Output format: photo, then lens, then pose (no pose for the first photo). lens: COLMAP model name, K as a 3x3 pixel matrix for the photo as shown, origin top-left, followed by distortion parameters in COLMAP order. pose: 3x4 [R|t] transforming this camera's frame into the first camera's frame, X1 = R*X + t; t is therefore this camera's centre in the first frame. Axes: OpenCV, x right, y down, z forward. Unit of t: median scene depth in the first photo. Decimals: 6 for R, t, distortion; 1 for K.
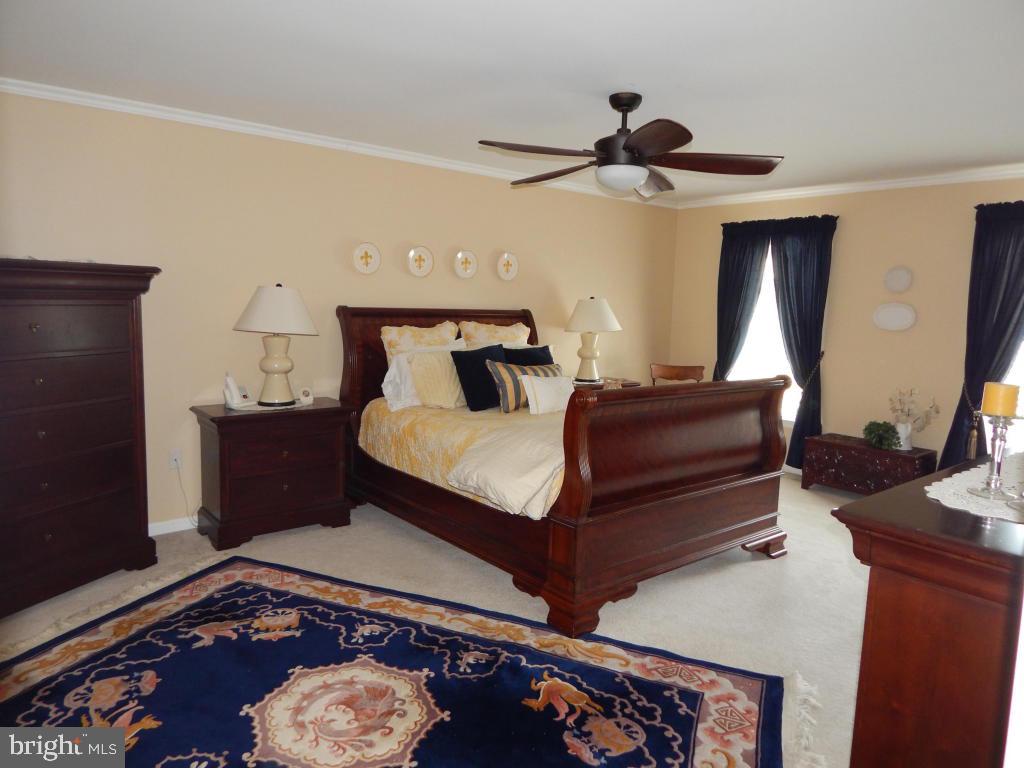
lens RADIAL K [[692.3, 0, 518.7], [0, 692.3, 380.0], [0, 0, 1]] dist [0.008952, 0.000938]
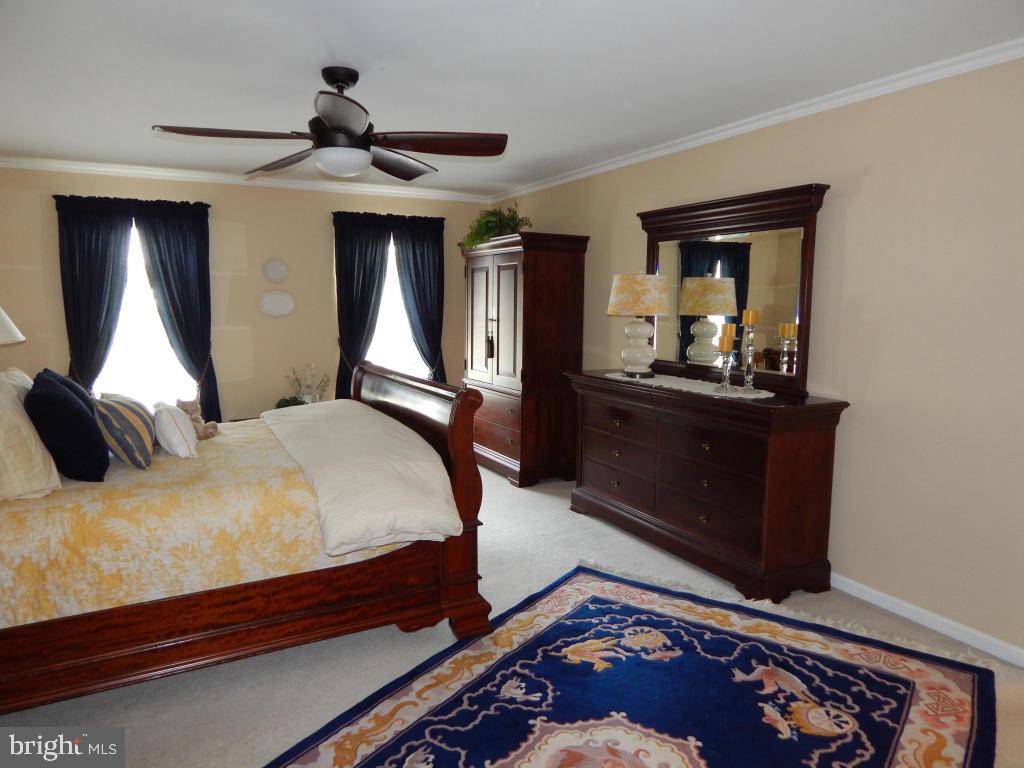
lens RADIAL K [[692.3, 0, 516.1], [0, 692.3, 388.3], [0, 0, 1]] dist [0.008952, 0.000938]
pose [[0.213026, -0.161419, 0.963620, -0.873970], [0.126730, 0.982492, 0.136564, -0.115453], [-0.968793, 0.093027, 0.229753, 0.739288]]
